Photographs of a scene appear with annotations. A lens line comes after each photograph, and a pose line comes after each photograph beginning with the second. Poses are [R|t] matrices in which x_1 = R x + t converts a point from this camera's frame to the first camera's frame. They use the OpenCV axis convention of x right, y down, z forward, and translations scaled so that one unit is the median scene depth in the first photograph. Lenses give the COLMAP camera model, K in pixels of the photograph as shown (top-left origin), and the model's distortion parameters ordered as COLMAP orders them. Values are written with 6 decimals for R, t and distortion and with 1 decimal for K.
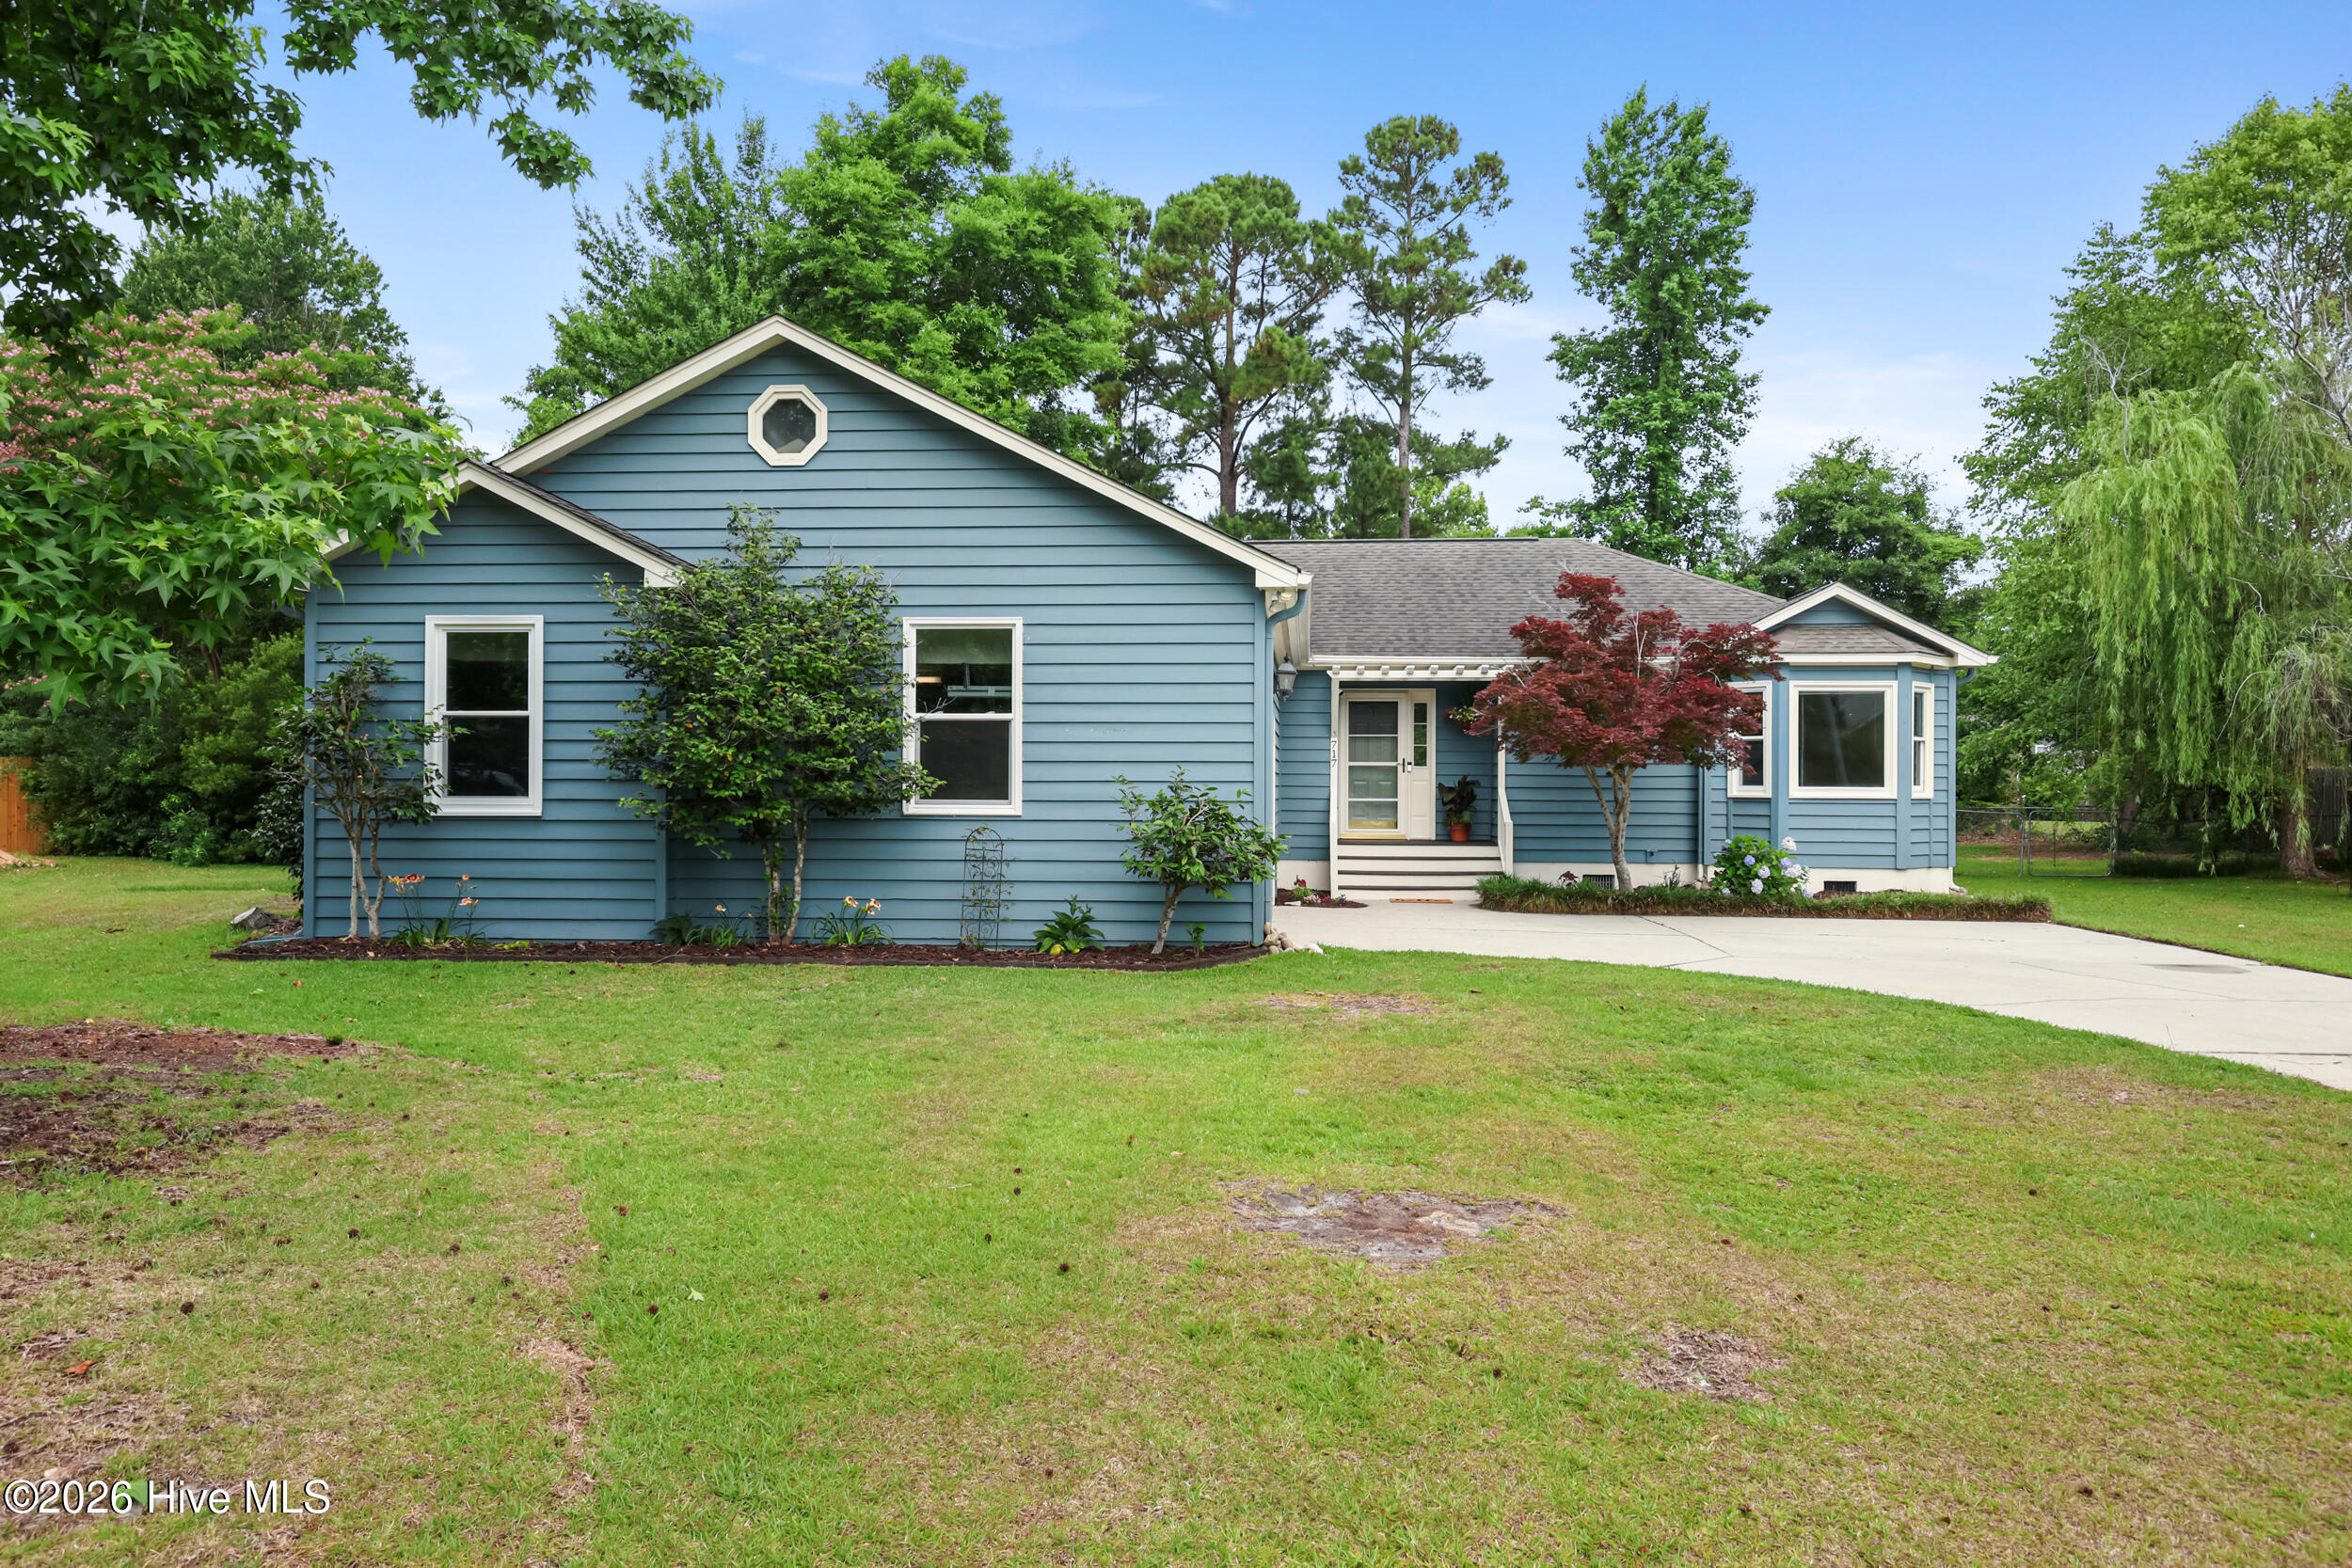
lens RADIAL K [[1696.0, 0, 1176.9], [0, 1696.0, 781.6], [0, 0, 1]] dist [-0.000252, -0.000212]
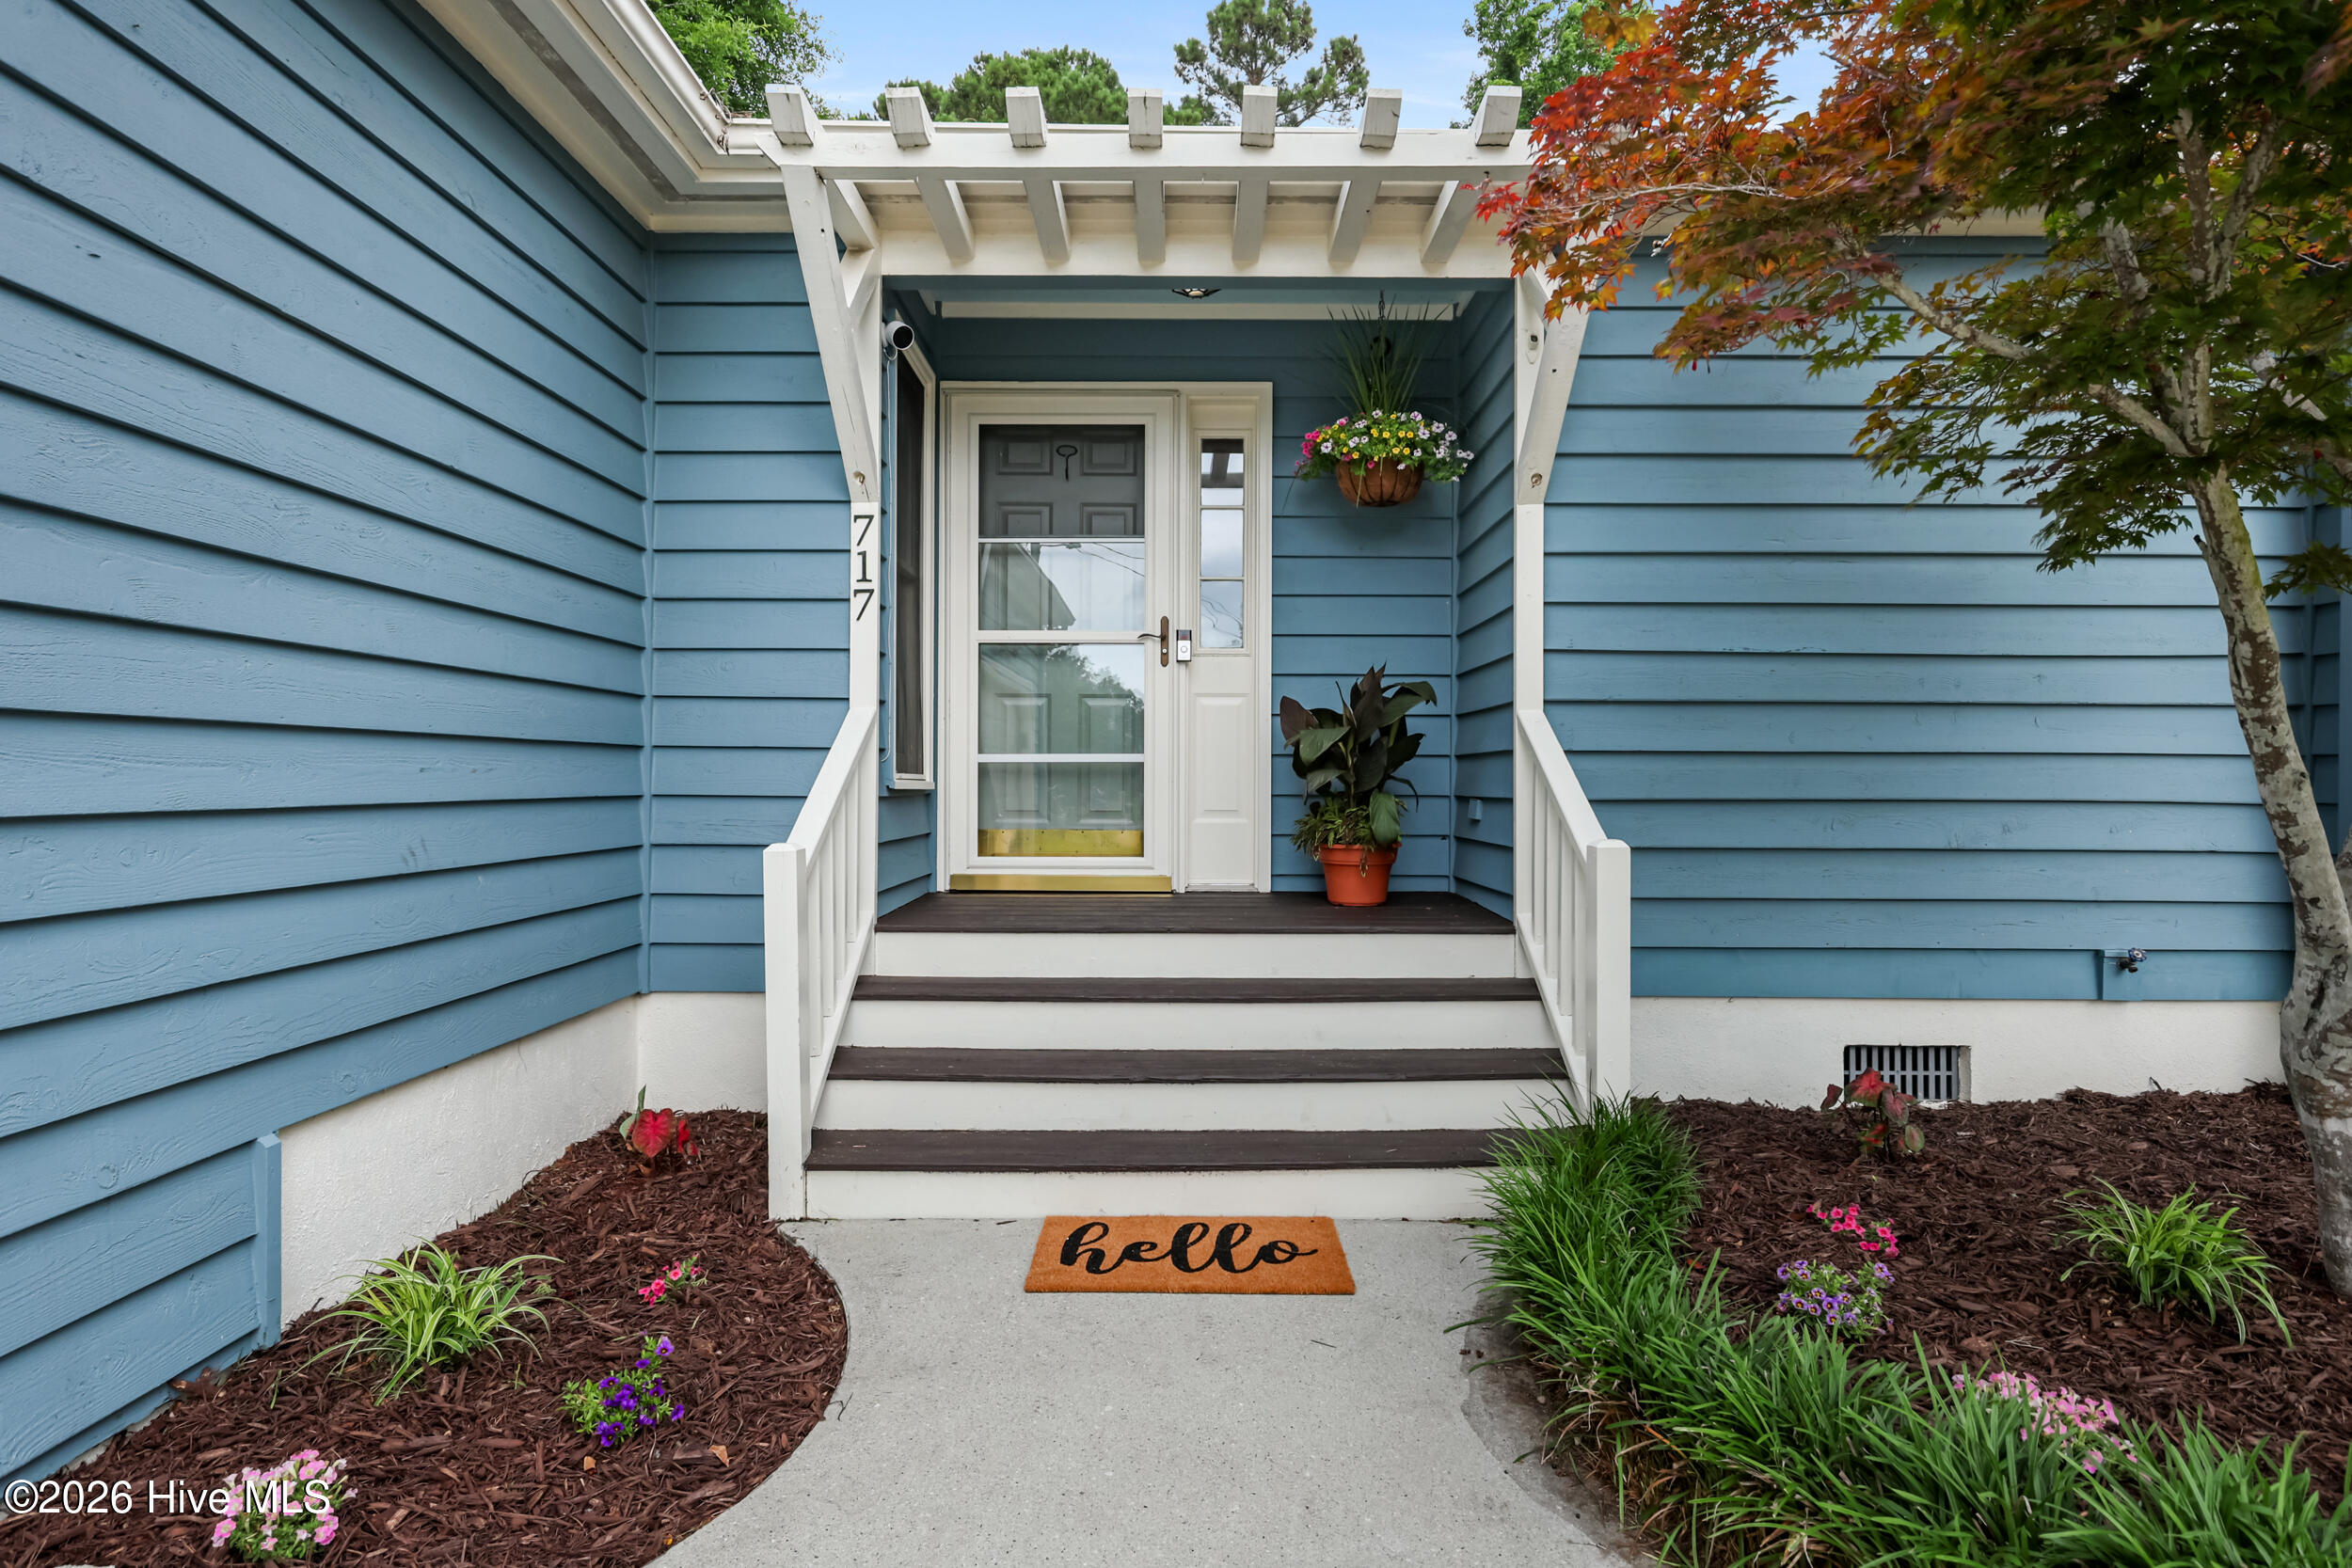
lens RADIAL K [[1357.5, 0, 1176.7], [0, 1357.5, 790.4], [0, 0, 1]] dist [-0.000264, -0.000008]
pose [[0.997588, 0.005314, 0.069210, 0.079257], [-0.004894, 0.999969, -0.006240, 0.011680], [-0.069241, 0.005886, 0.997583, 0.506426]]
